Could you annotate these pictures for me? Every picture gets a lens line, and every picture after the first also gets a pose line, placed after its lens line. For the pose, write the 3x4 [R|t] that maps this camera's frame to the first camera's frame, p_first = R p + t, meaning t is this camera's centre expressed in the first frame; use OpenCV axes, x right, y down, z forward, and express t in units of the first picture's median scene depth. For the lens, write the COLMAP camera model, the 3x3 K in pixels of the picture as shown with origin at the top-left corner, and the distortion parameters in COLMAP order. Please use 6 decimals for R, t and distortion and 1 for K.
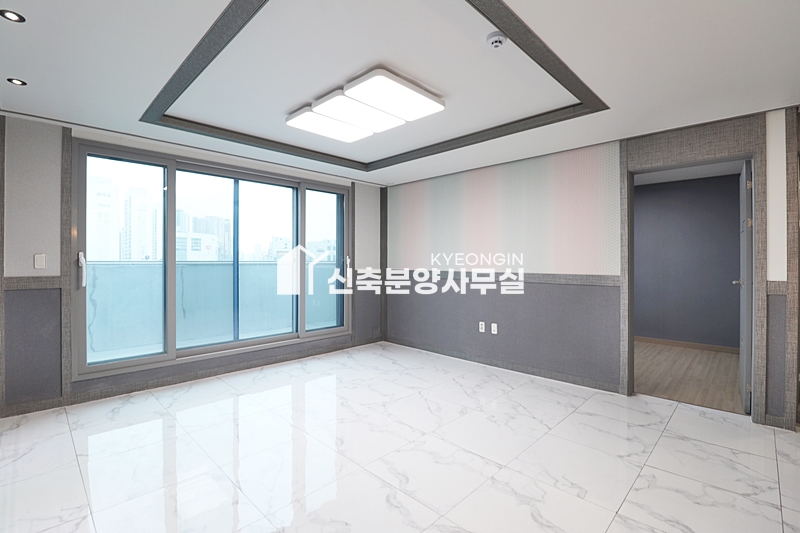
lens RADIAL K [[370.4, 0, 400.8], [0, 370.4, 262.6], [0, 0, 1]] dist [-0.006763, -0.009688]
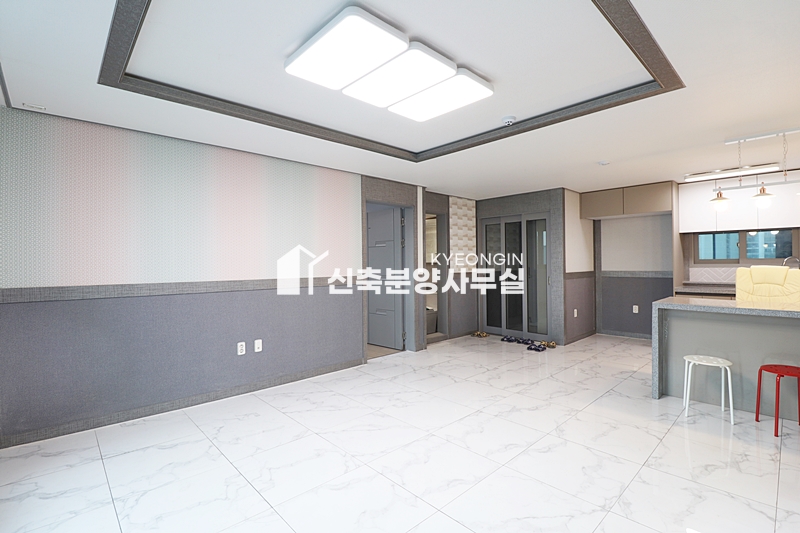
lens RADIAL K [[370.4, 0, 401.1], [0, 370.4, 266.2], [0, 0, 1]] dist [-0.006763, -0.009688]
pose [[0.041203, -0.008661, 0.999113, -0.834572], [0.013408, 0.999877, 0.008114, -0.011244], [-0.999061, 0.013062, 0.041314, 0.901206]]
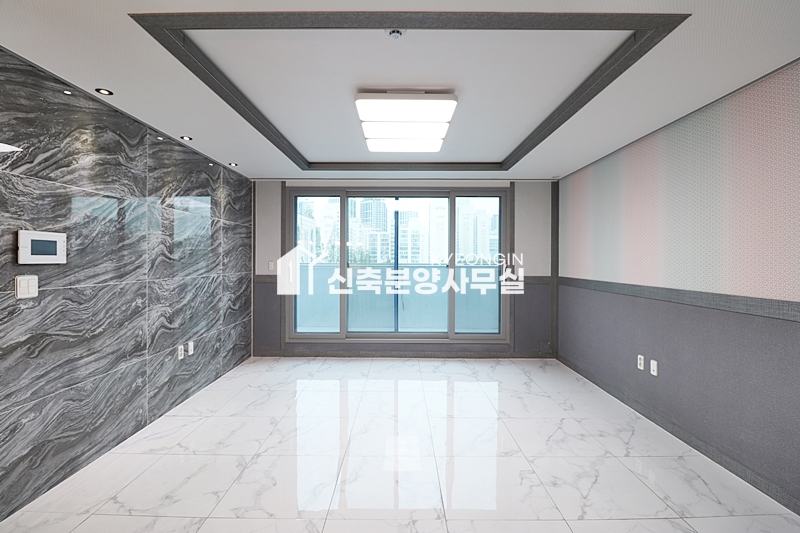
lens RADIAL K [[370.4, 0, 398.4], [0, 370.4, 261.5], [0, 0, 1]] dist [-0.006763, -0.009688]
pose [[0.694653, 0.005325, -0.719325, 0.591650], [-0.005675, 0.999982, 0.001922, -0.028064], [0.719323, 0.002747, 0.694671, 0.247257]]
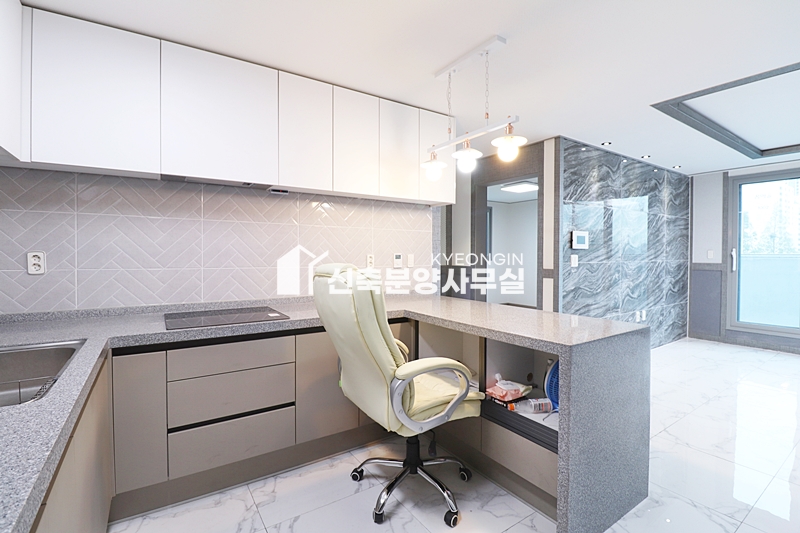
lens RADIAL K [[370.4, 0, 399.5], [0, 370.4, 260.4], [0, 0, 1]] dist [-0.006763, -0.009688]
pose [[-0.201235, 0.018488, -0.979368, 0.990684], [-0.005109, 0.999788, 0.019923, -0.001624], [0.979530, 0.009012, -0.201098, -0.096933]]
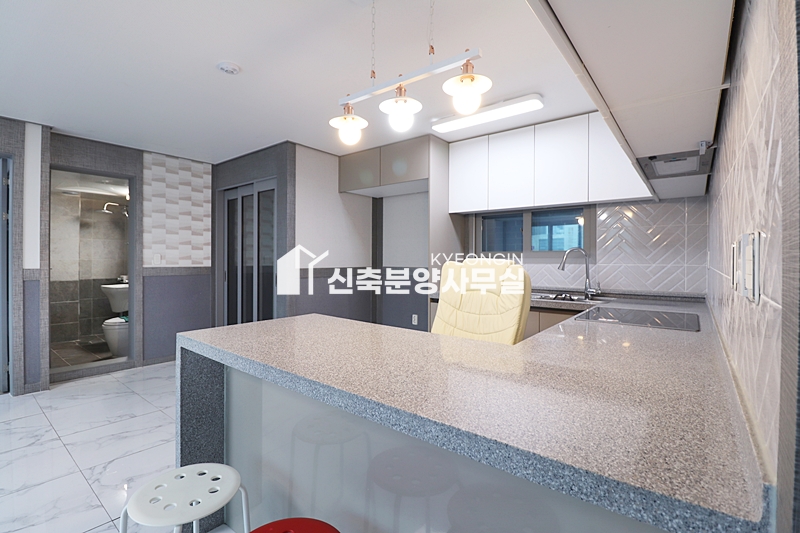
lens RADIAL K [[370.4, 0, 399.3], [0, 370.4, 258.0], [0, 0, 1]] dist [-0.006763, -0.009688]
pose [[-0.095591, 0.004328, 0.995411, -0.227772], [-0.002513, 0.999986, -0.004589, 0.016395], [-0.995418, -0.002940, -0.095579, -0.065579]]
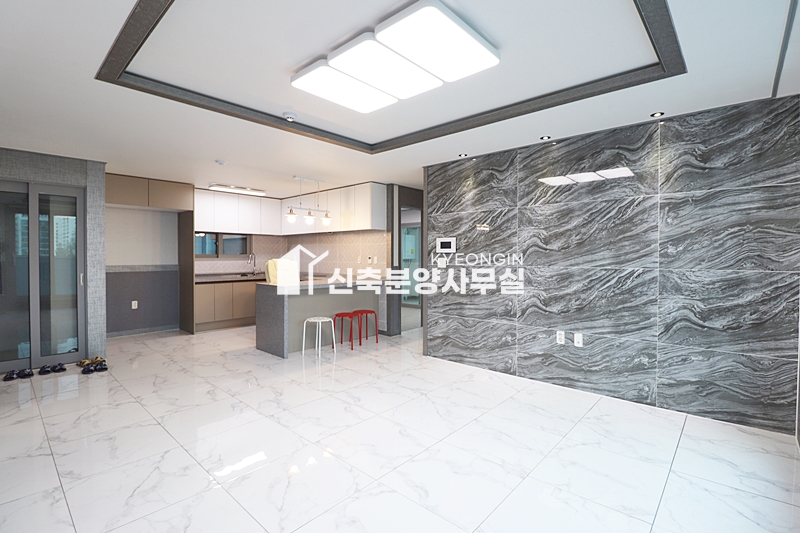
lens RADIAL K [[370.4, 0, 400.4], [0, 370.4, 262.4], [0, 0, 1]] dist [-0.006763, -0.009688]
pose [[-0.999164, -0.002305, -0.040816, -0.094726], [-0.003198, 0.999756, 0.021847, -0.011866], [0.040756, 0.021959, -0.998928, 1.681851]]
